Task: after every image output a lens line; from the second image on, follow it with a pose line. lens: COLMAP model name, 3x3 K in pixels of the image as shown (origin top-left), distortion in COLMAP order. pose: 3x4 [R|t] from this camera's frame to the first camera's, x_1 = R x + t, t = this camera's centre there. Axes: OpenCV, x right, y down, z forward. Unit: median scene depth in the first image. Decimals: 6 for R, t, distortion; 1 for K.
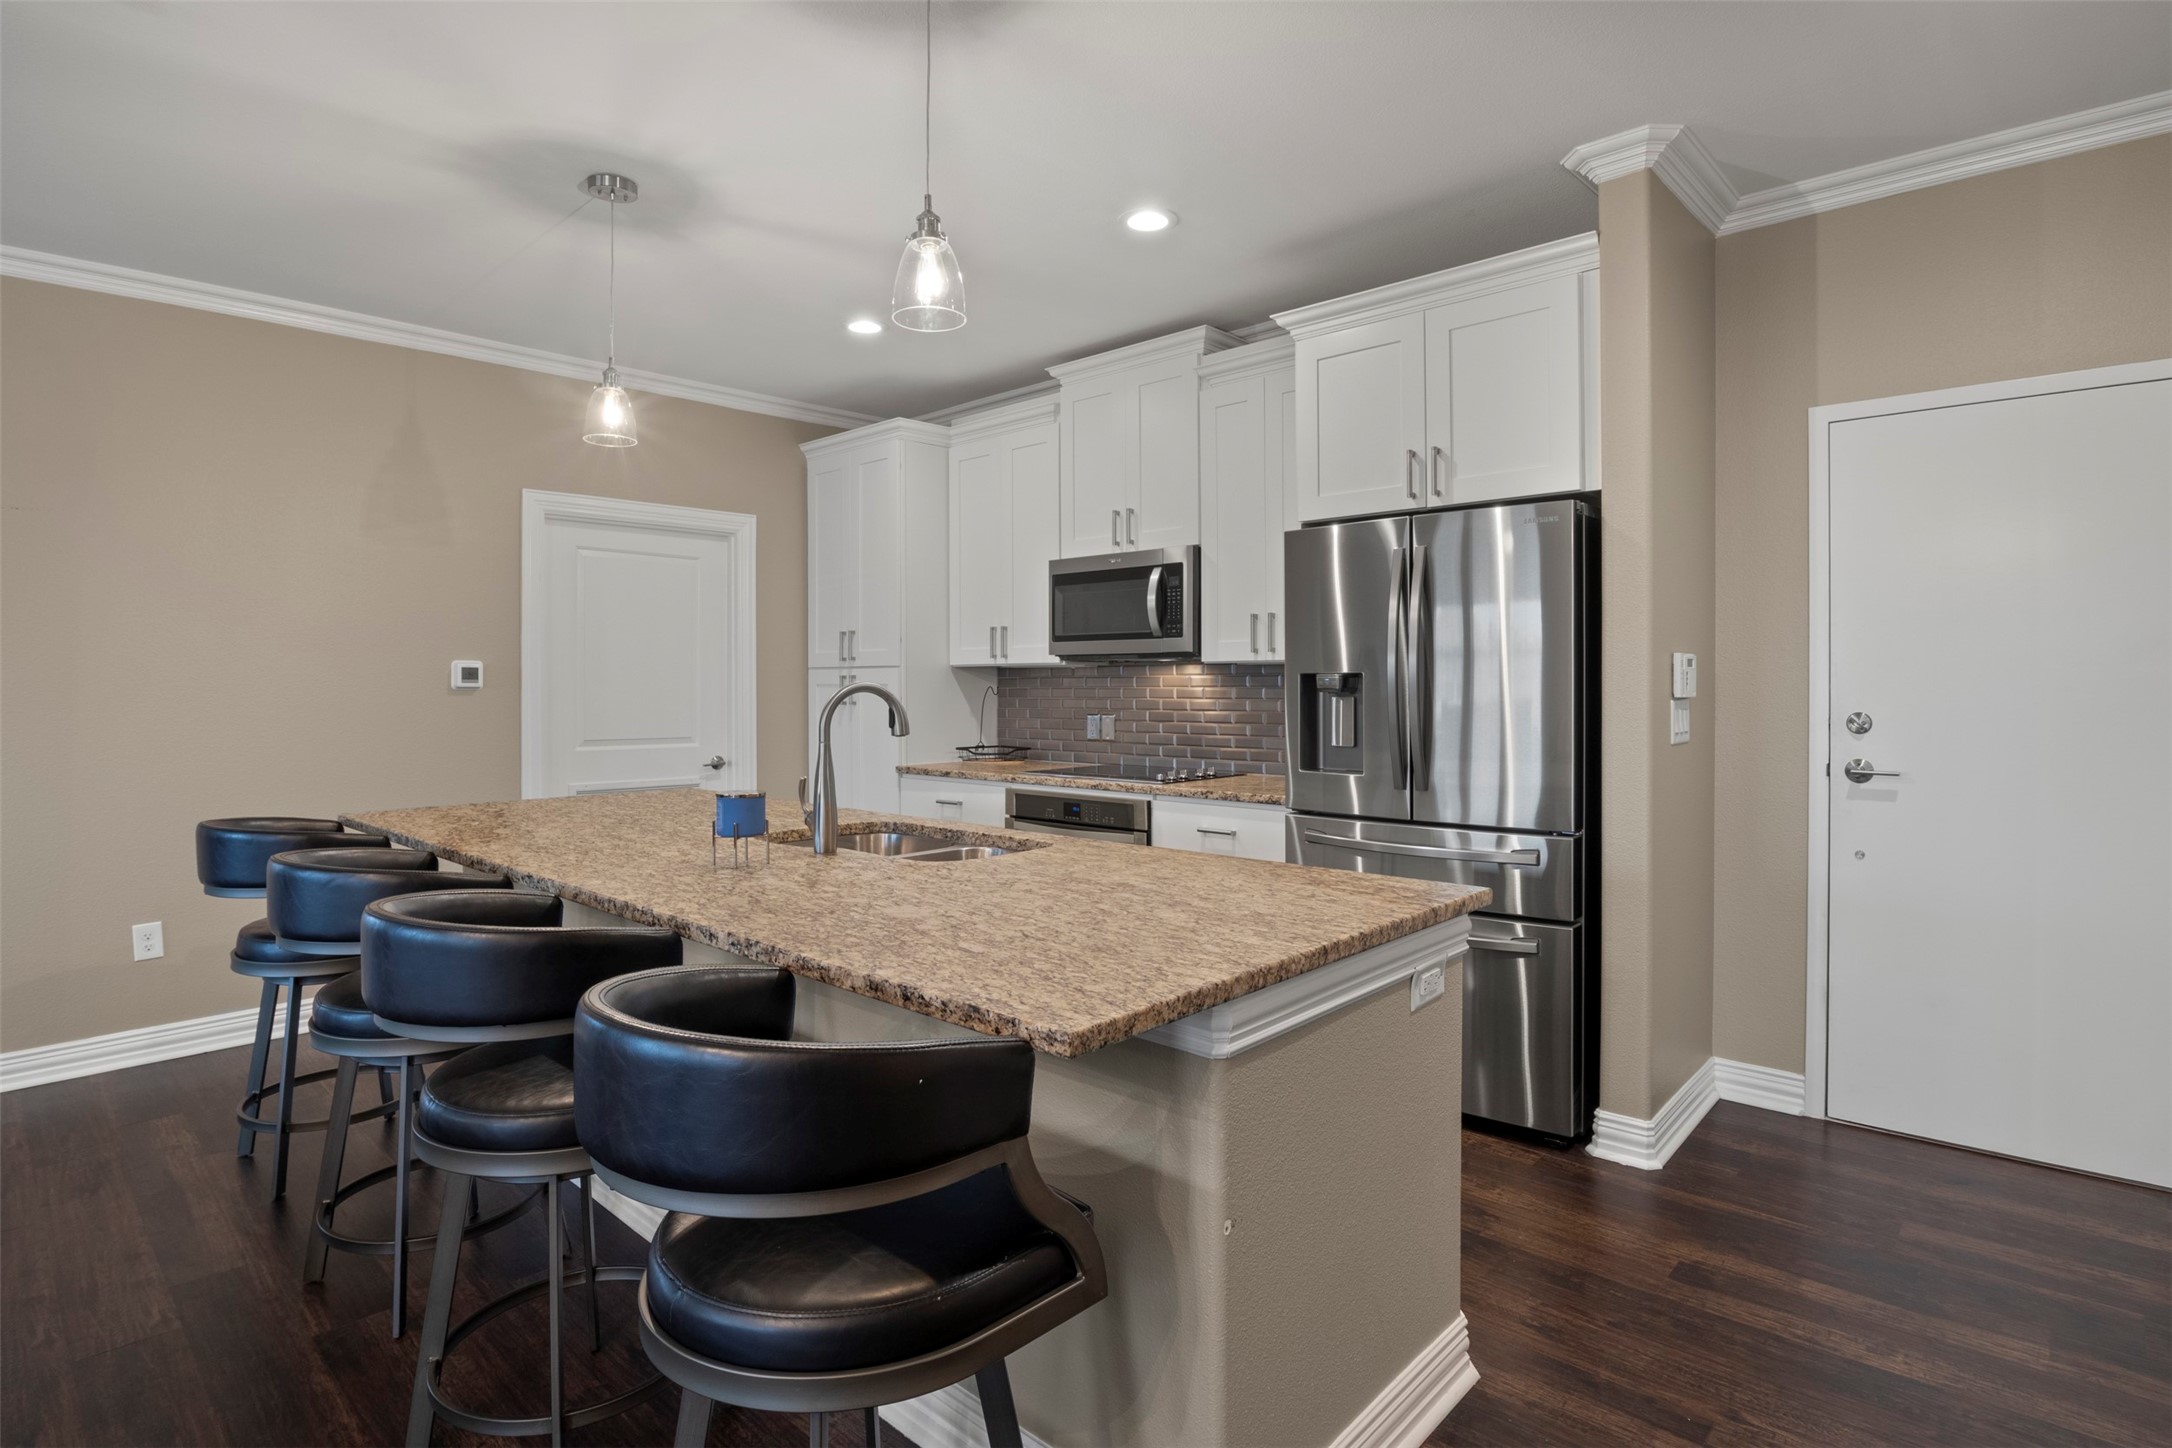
lens RADIAL K [[1093.8, 0, 1083.9], [0, 1093.8, 689.3], [0, 0, 1]] dist [-0.015681, -0.000894]
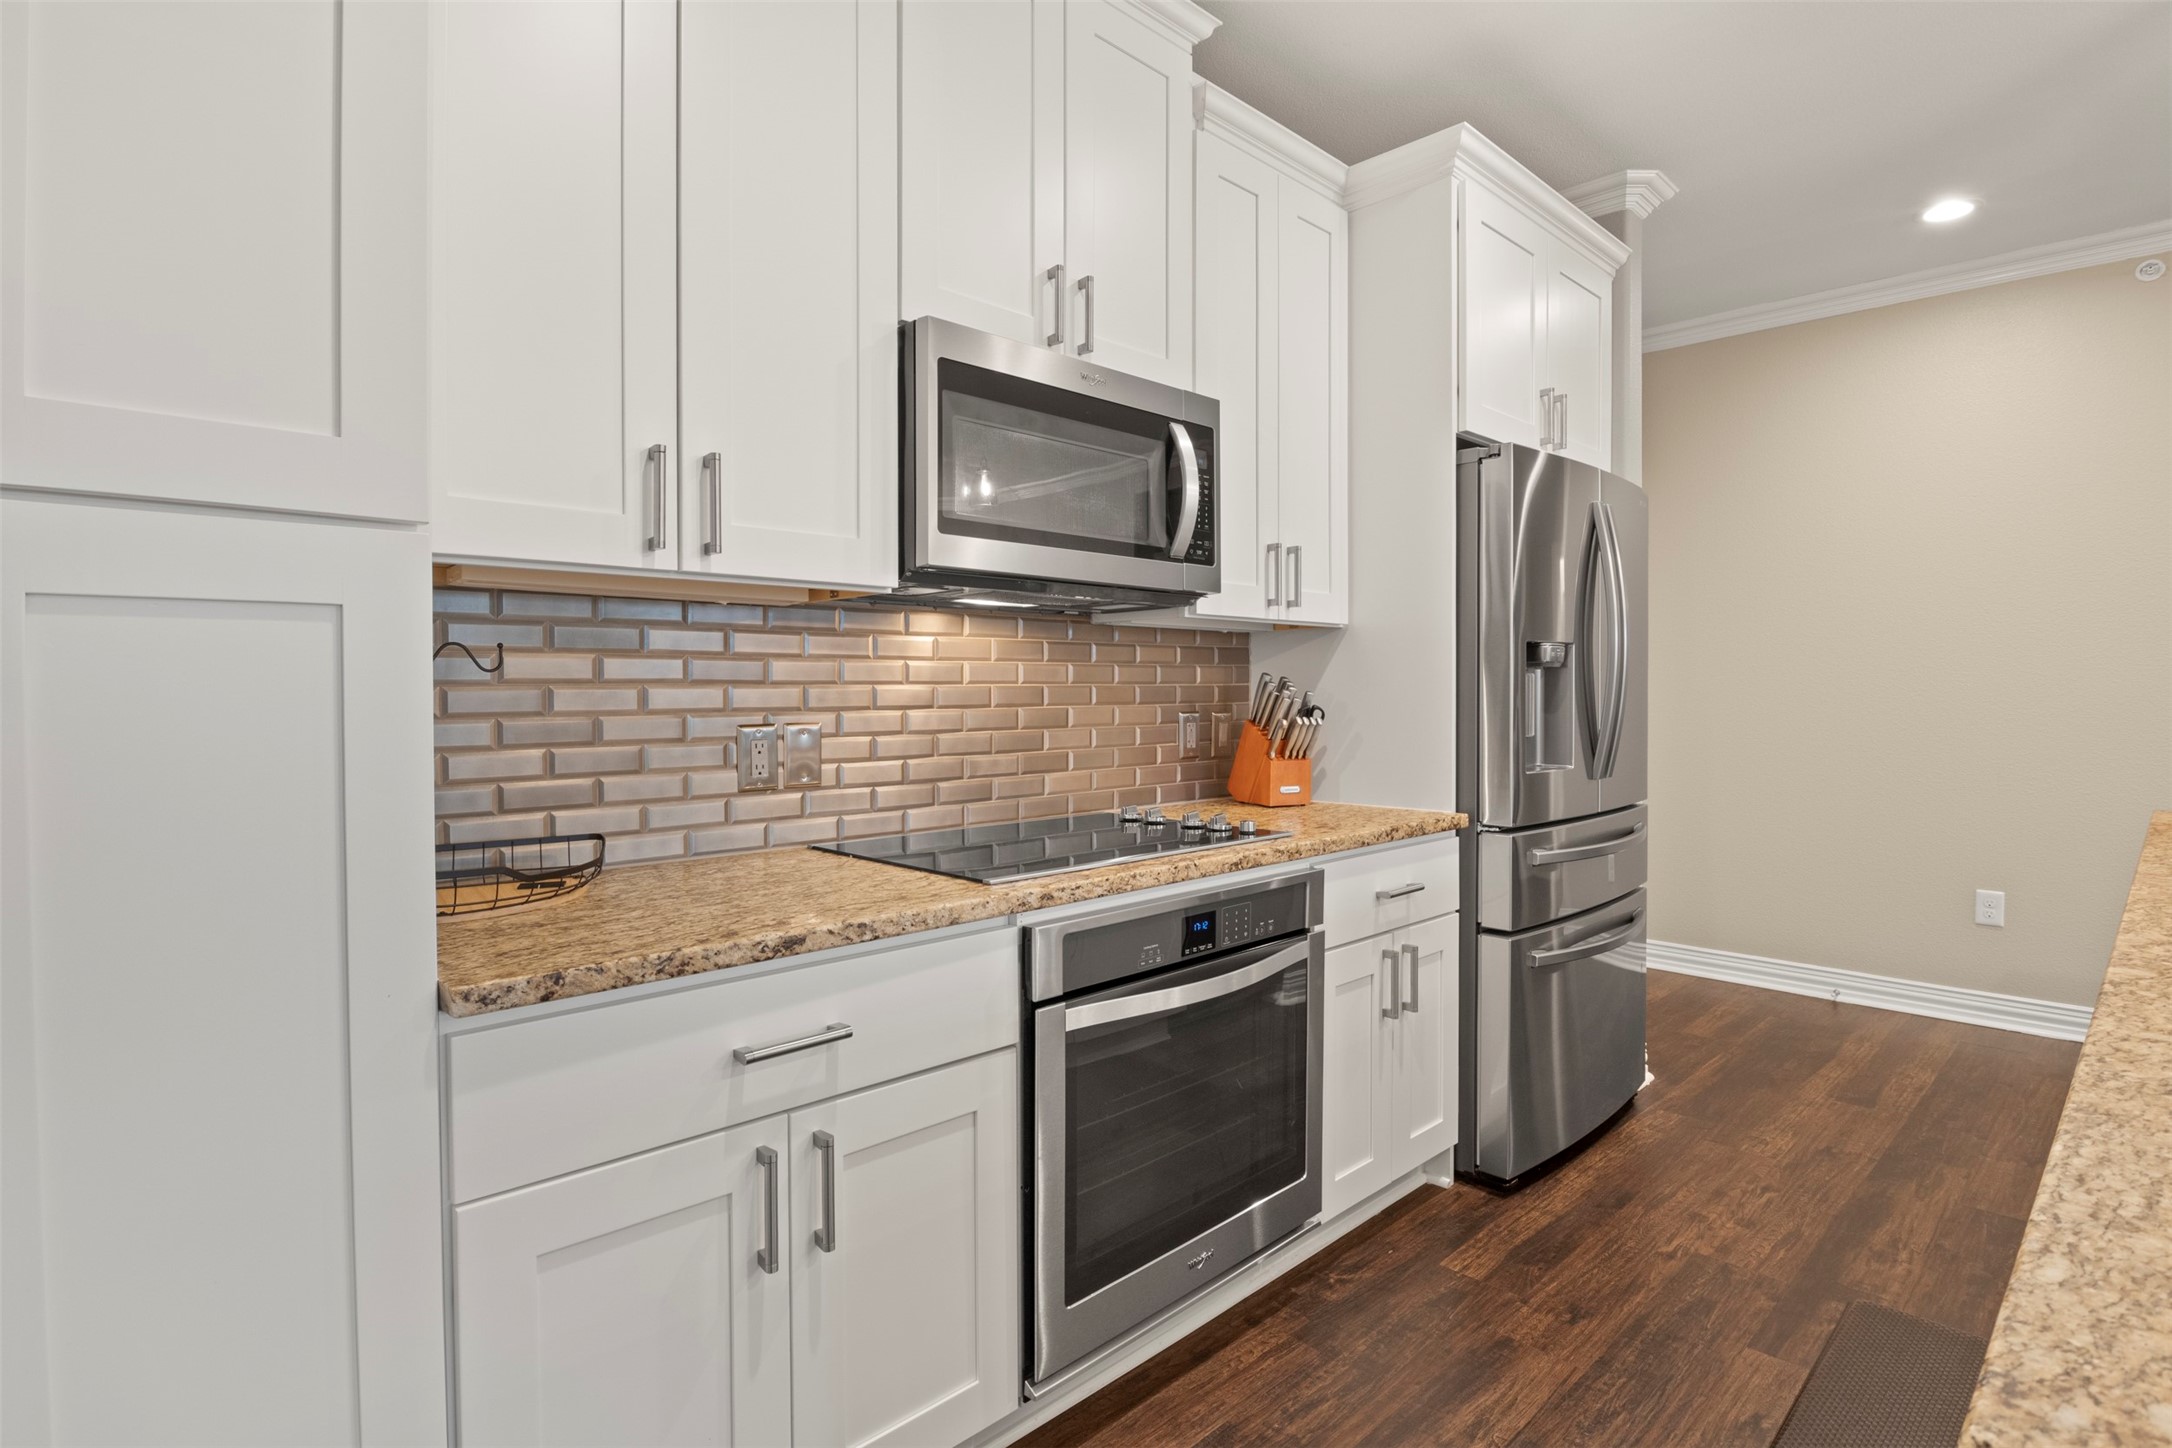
lens RADIAL K [[1106.1, 0, 1085.0], [0, 1106.1, 695.1], [0, 0, 1]] dist [-0.003767, -0.001167]
pose [[0.040640, -0.004187, 0.999165, -0.444072], [0.004964, 0.999980, 0.003989, 0.013895], [-0.999162, 0.004798, 0.040660, 1.001434]]
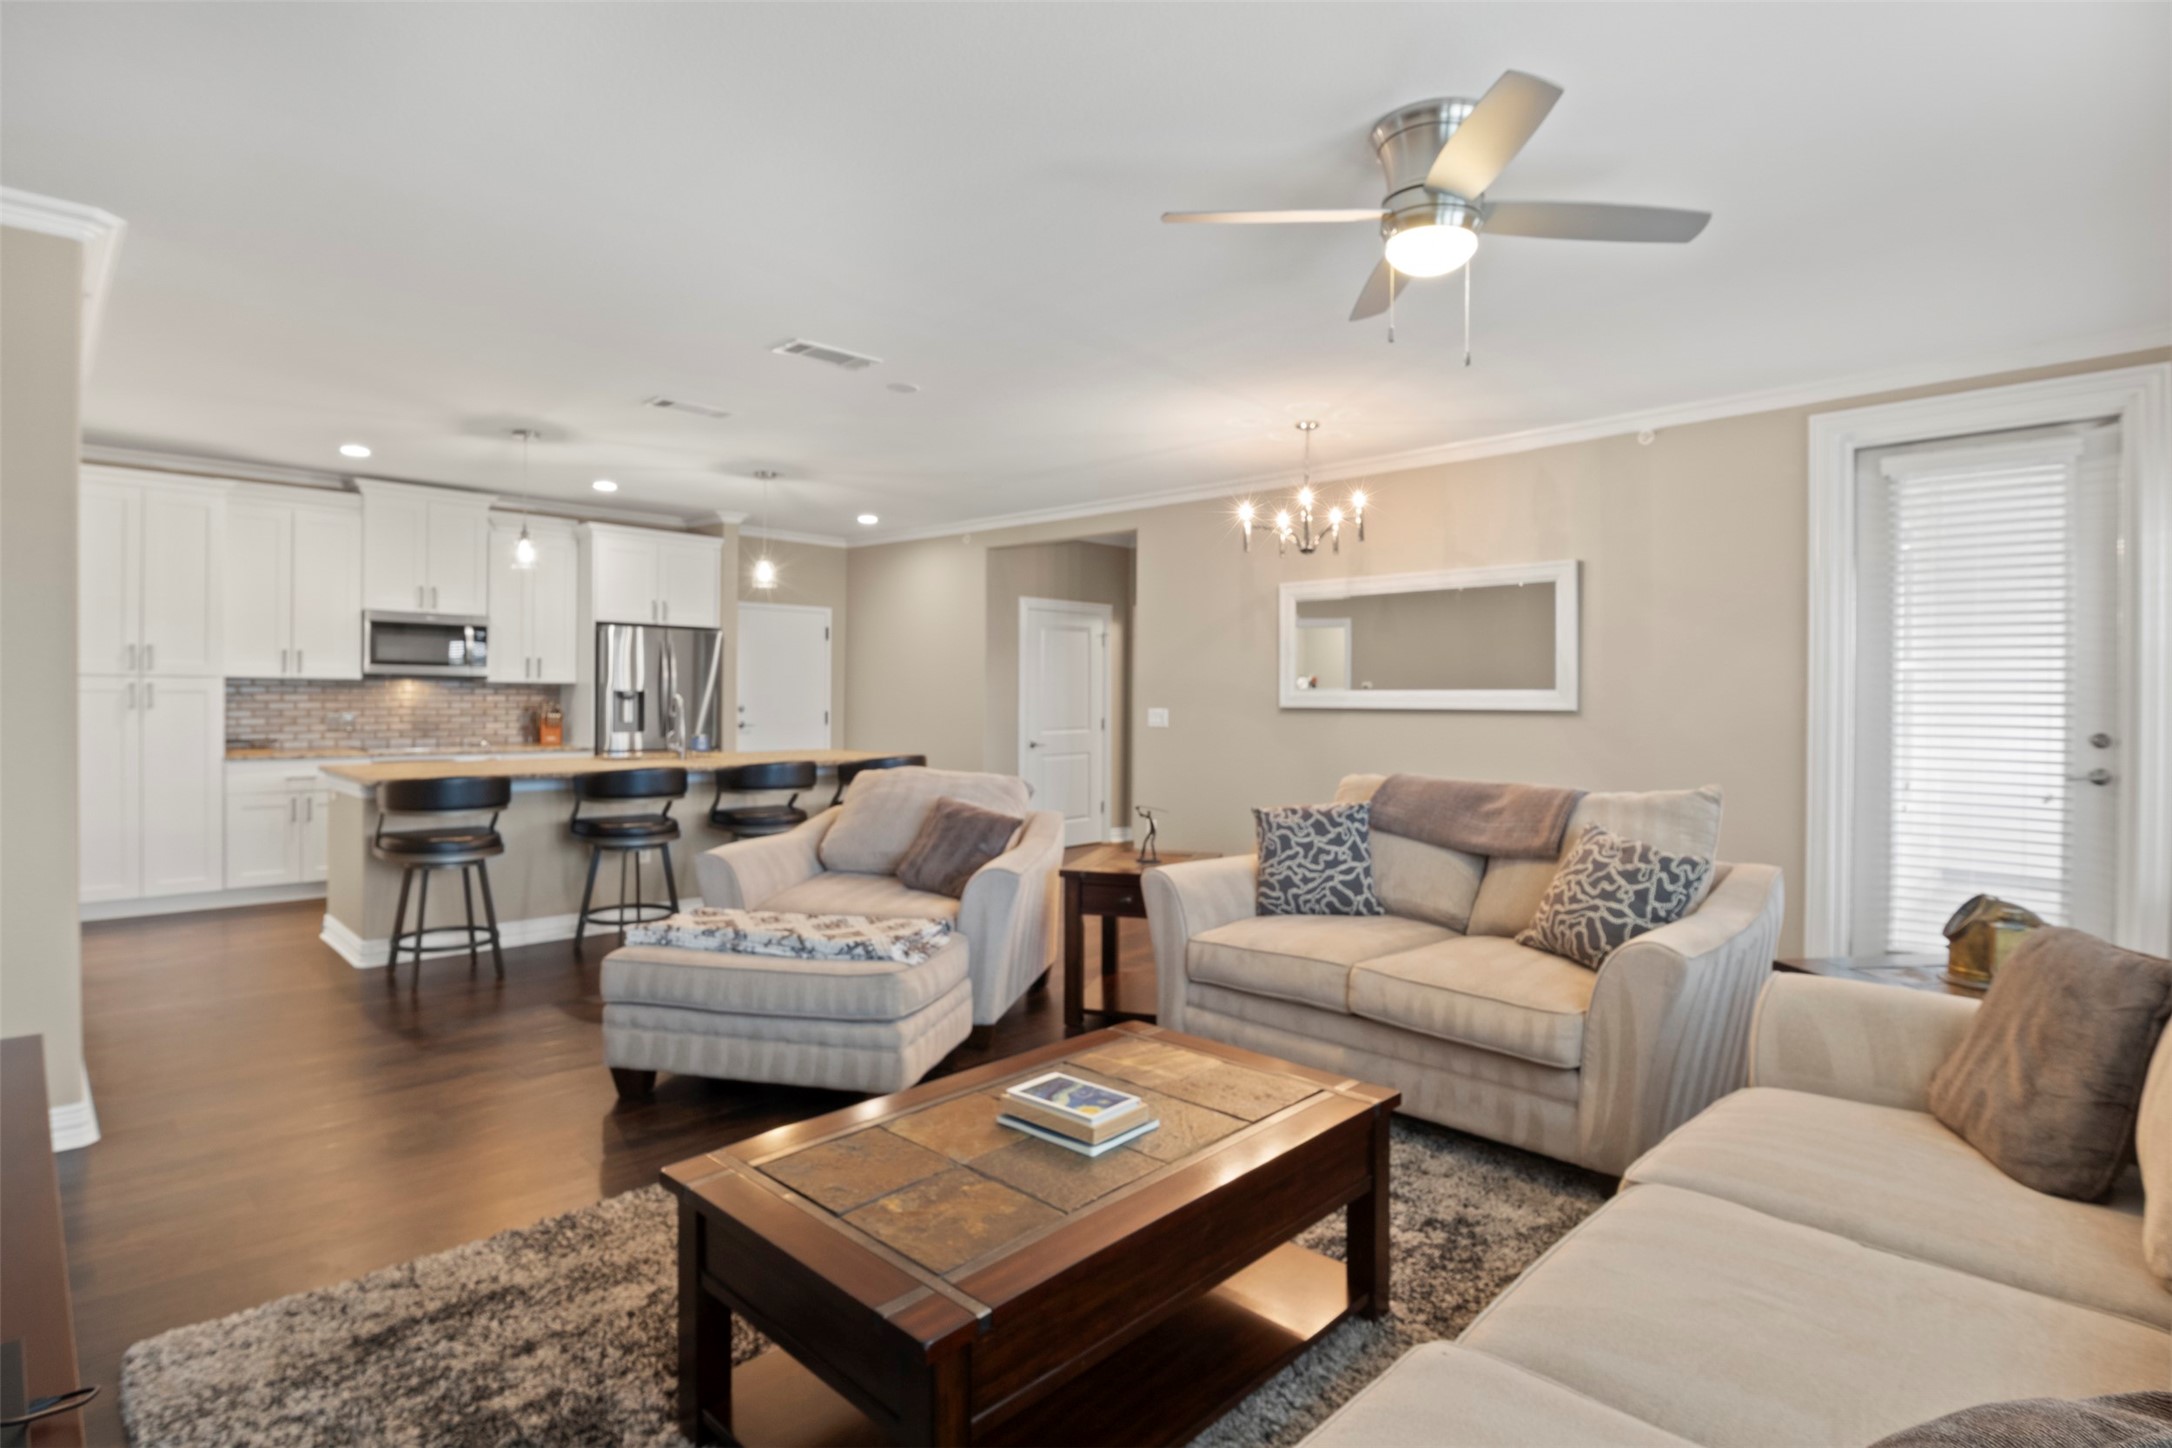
lens RADIAL K [[1079.5, 0, 1082.1], [0, 1079.5, 696.7], [0, 0, 1]] dist [-0.000780, -0.000244]
pose [[0.010782, -0.002514, 0.999939, -1.617345], [-0.003205, 0.999992, 0.002549, -0.005206], [-0.999937, -0.003232, 0.010773, -0.000115]]
